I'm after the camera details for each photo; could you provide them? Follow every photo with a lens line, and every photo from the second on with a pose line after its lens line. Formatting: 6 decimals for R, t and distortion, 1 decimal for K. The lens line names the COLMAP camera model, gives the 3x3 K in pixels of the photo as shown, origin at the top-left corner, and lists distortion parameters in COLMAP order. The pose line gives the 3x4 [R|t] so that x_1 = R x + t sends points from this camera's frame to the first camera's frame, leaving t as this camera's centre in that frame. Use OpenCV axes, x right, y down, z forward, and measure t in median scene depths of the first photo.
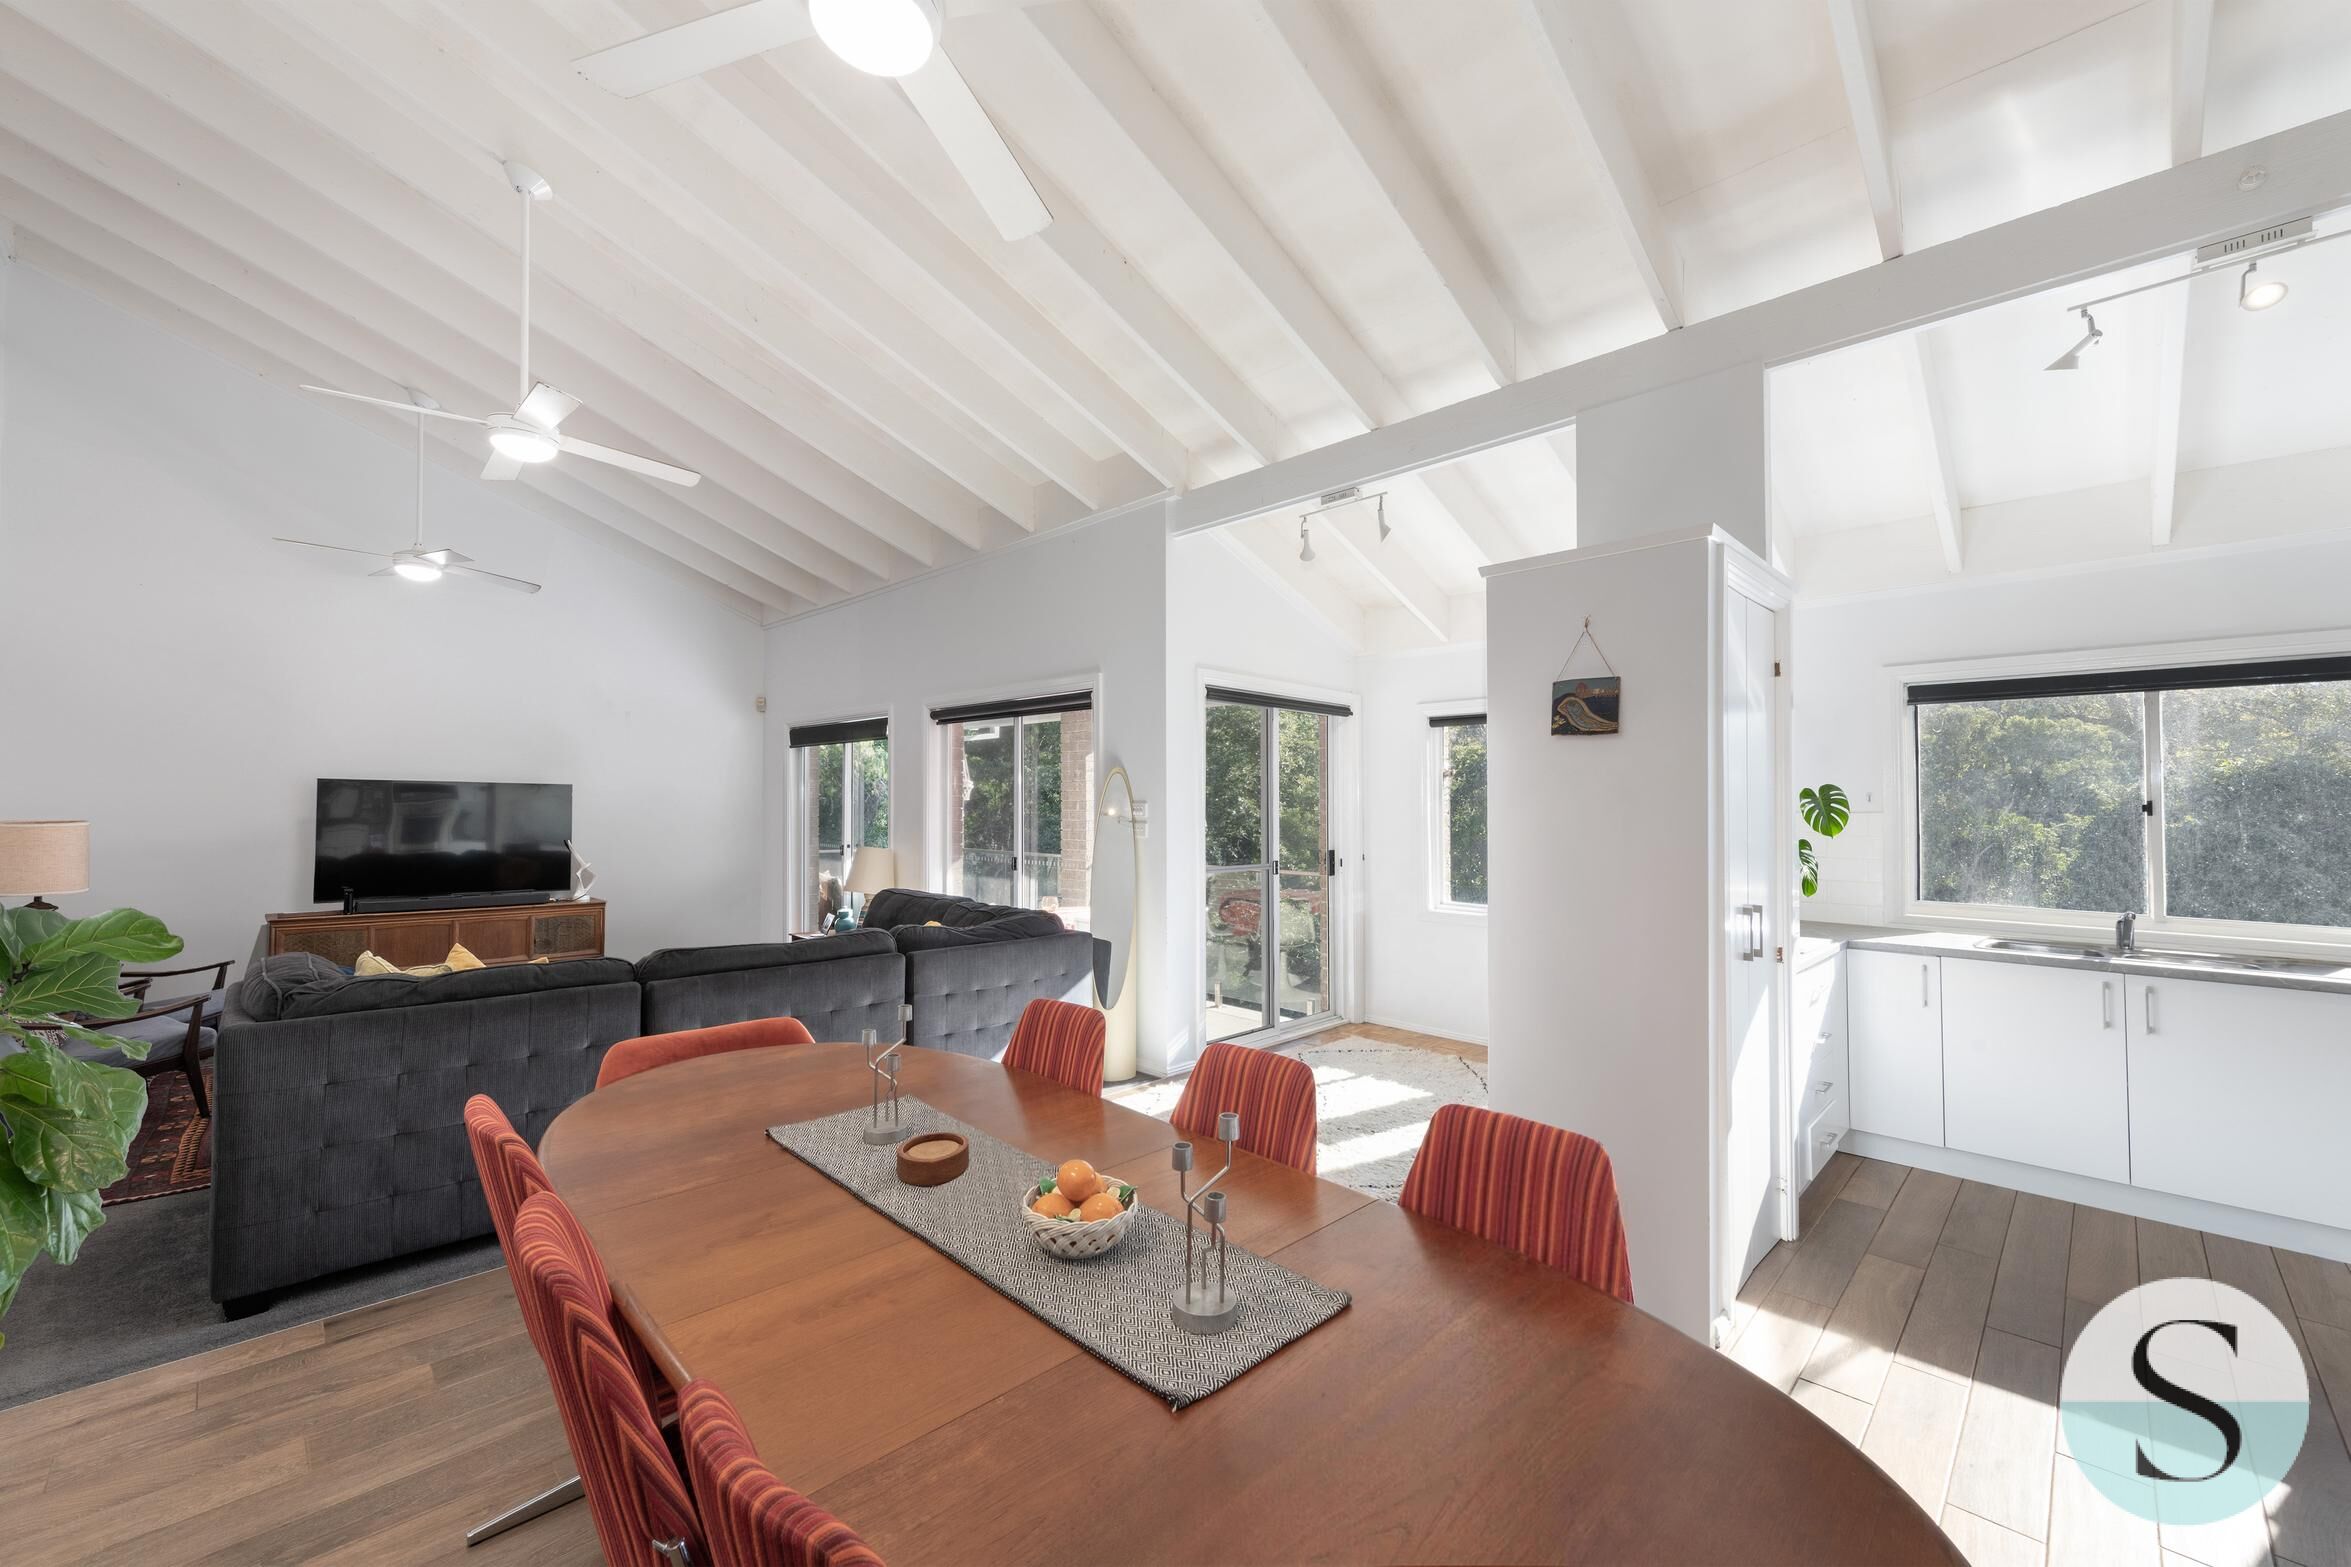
lens RADIAL K [[973.2, 0, 1207.5], [0, 973.2, 777.6], [0, 0, 1]] dist [0.000510, -0.000809]
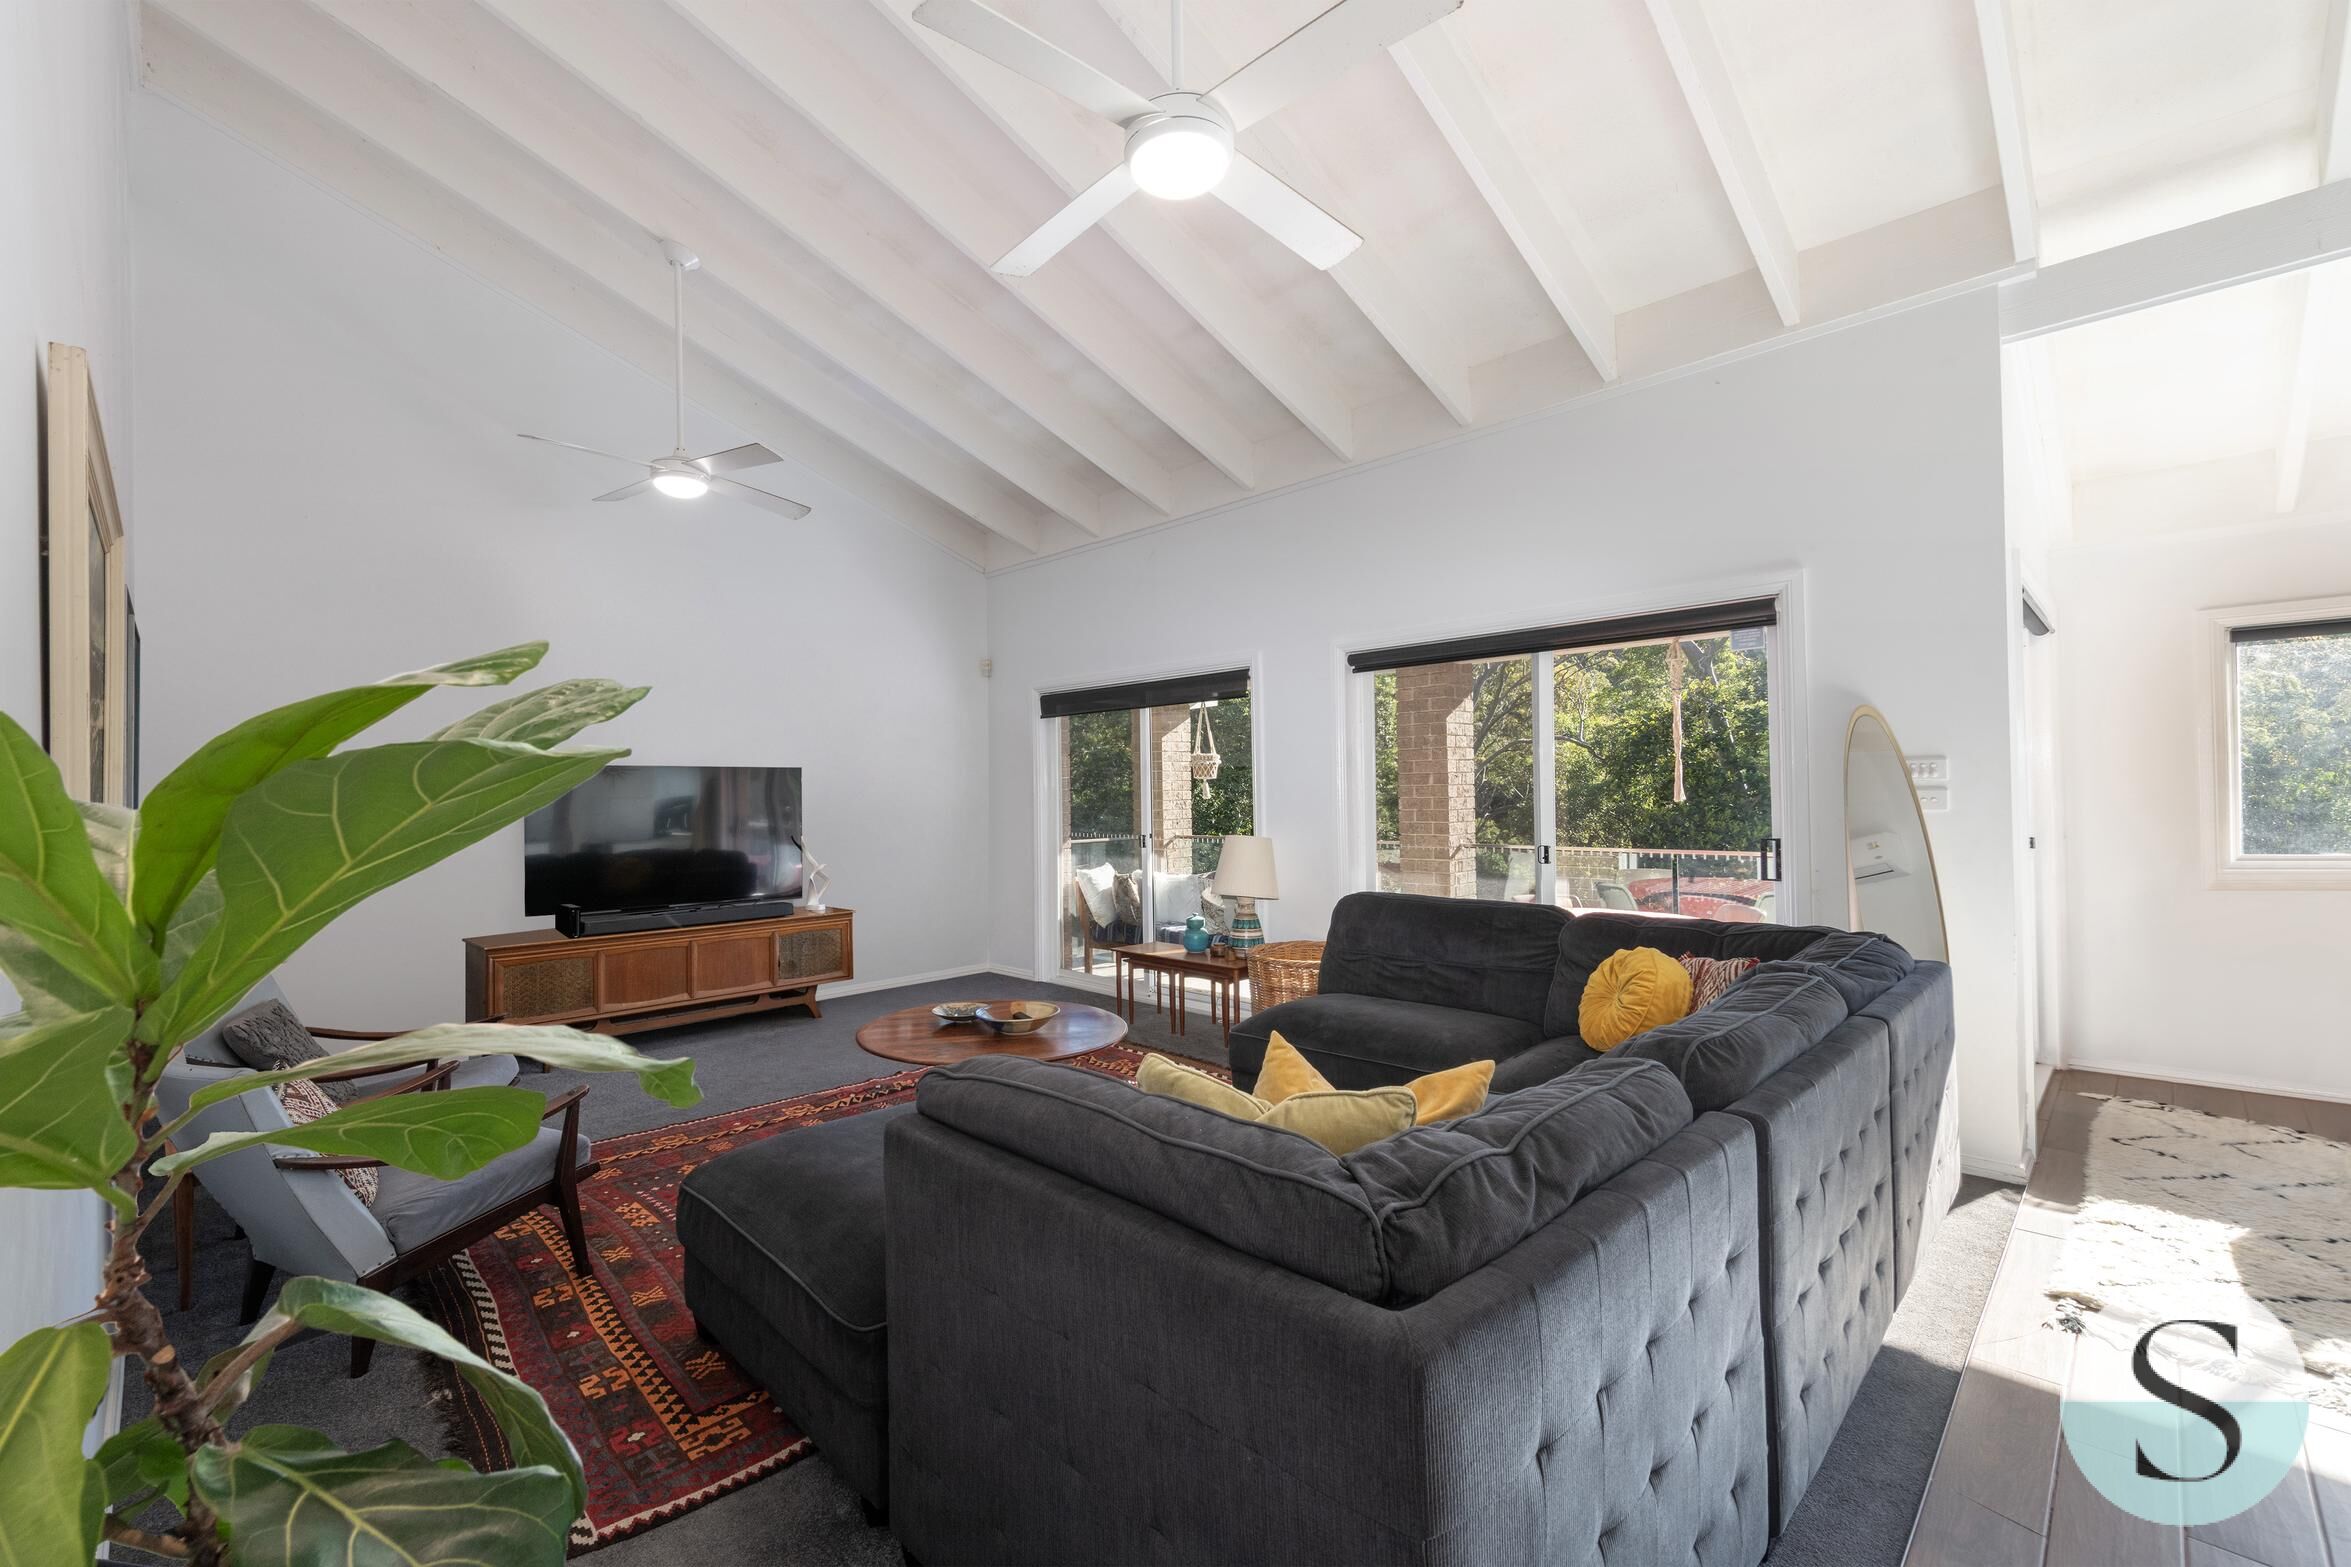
lens RADIAL K [[979.4, 0, 1175.5], [0, 979.4, 783.5], [0, 0, 1]] dist [-0.000958, -0.000136]
pose [[0.999515, -0.023995, -0.019839, -0.365636], [0.024443, 0.999444, 0.022666, 0.009978], [0.019284, -0.023140, 0.999546, 0.214434]]
